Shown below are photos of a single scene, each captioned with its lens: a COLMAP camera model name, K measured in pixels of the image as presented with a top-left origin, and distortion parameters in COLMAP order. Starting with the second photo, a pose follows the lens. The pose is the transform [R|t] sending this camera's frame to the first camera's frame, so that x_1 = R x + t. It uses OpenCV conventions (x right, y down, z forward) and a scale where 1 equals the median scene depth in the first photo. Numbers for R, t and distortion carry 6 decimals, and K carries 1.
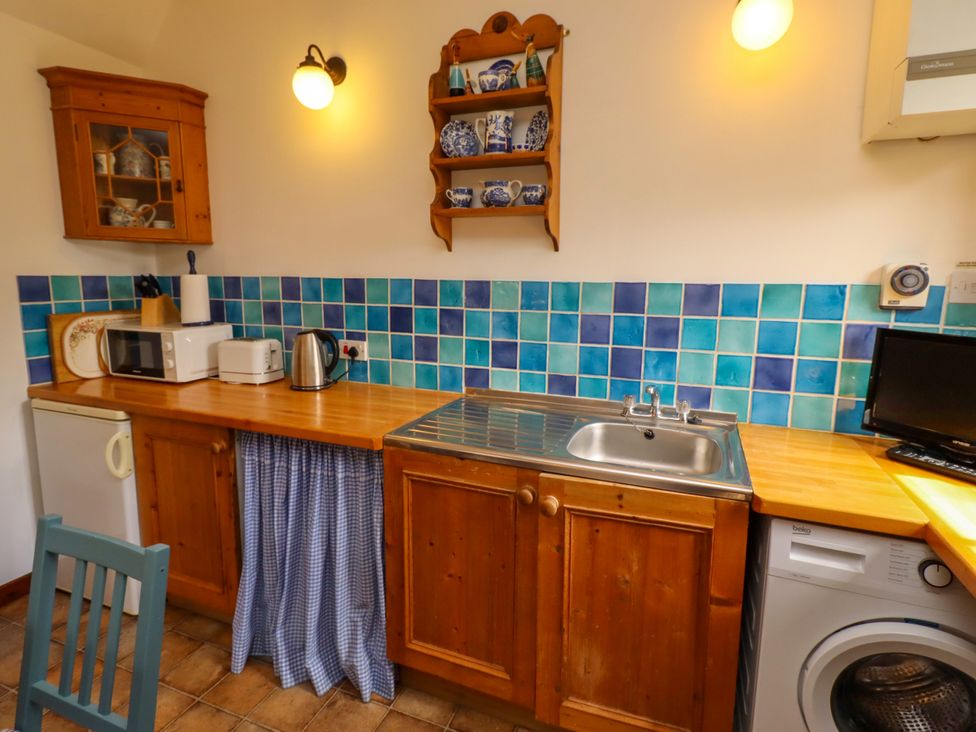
lens RADIAL K [[507.7, 0, 492.0], [0, 507.7, 358.6], [0, 0, 1]] dist [0.003759, 0.001409]
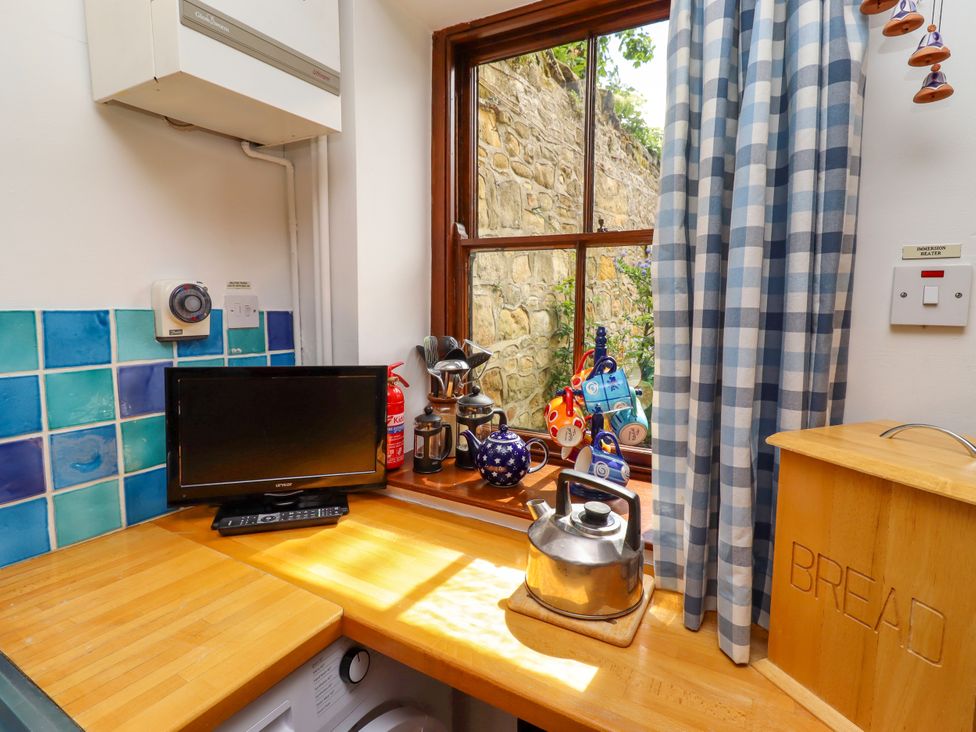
lens RADIAL K [[507.7, 0, 492.0], [0, 507.7, 349.1], [0, 0, 1]] dist [0.003759, 0.001409]
pose [[0.147289, -0.104537, 0.983554, 0.093649], [0.145502, 0.985871, 0.082994, -0.066592], [-0.978333, 0.130885, 0.160418, 0.351878]]
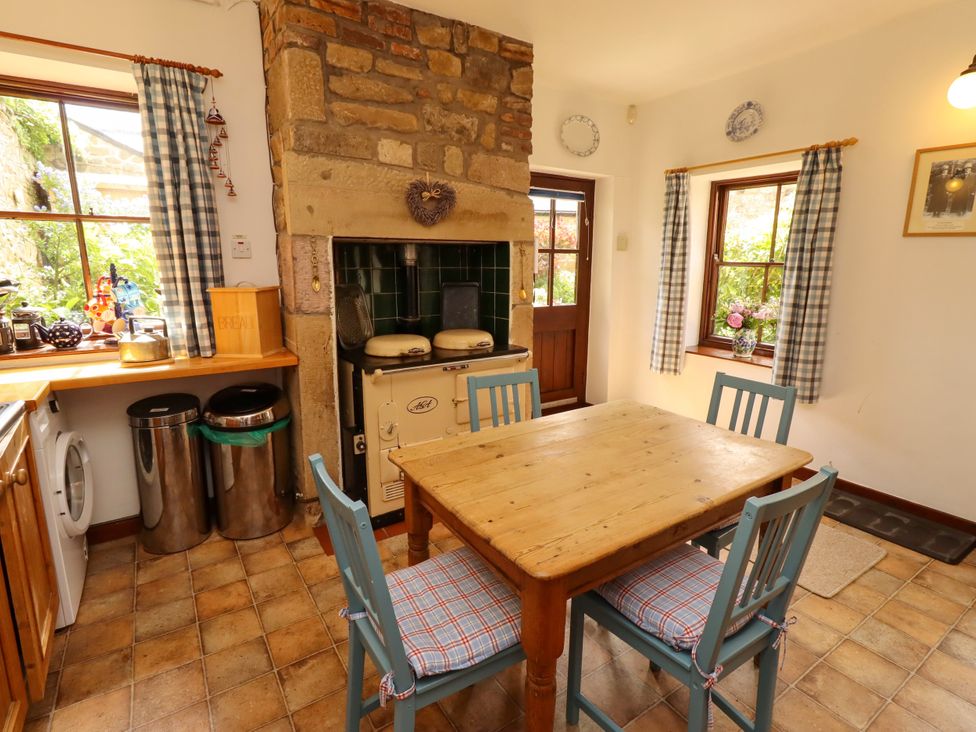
lens RADIAL K [[507.7, 0, 499.3], [0, 507.7, 343.7], [0, 0, 1]] dist [0.003759, 0.001409]
pose [[-0.825854, -0.109863, 0.553079, -0.921450], [0.076299, 0.950044, 0.302646, -0.153048], [-0.558699, 0.292141, -0.776215, 0.878683]]
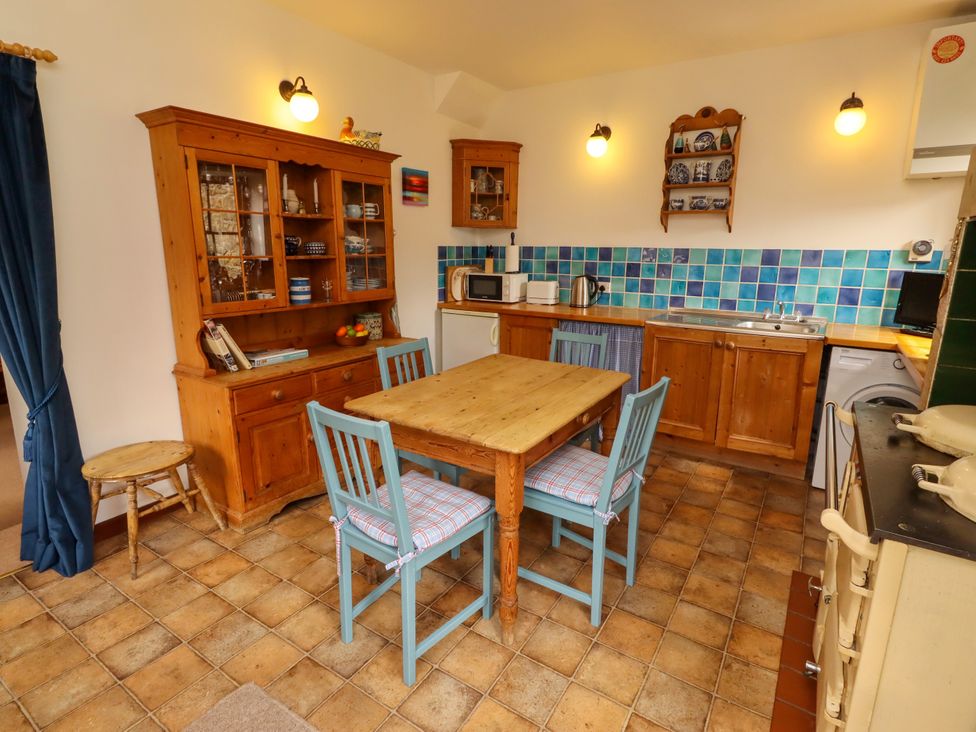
lens RADIAL K [[507.7, 0, 493.6], [0, 507.7, 359.0], [0, 0, 1]] dist [0.003759, 0.001409]
pose [[0.980520, 0.043101, -0.191634, -0.371728], [-0.032453, 0.997768, 0.058363, 0.185158], [0.193721, -0.051007, 0.979730, -1.106011]]
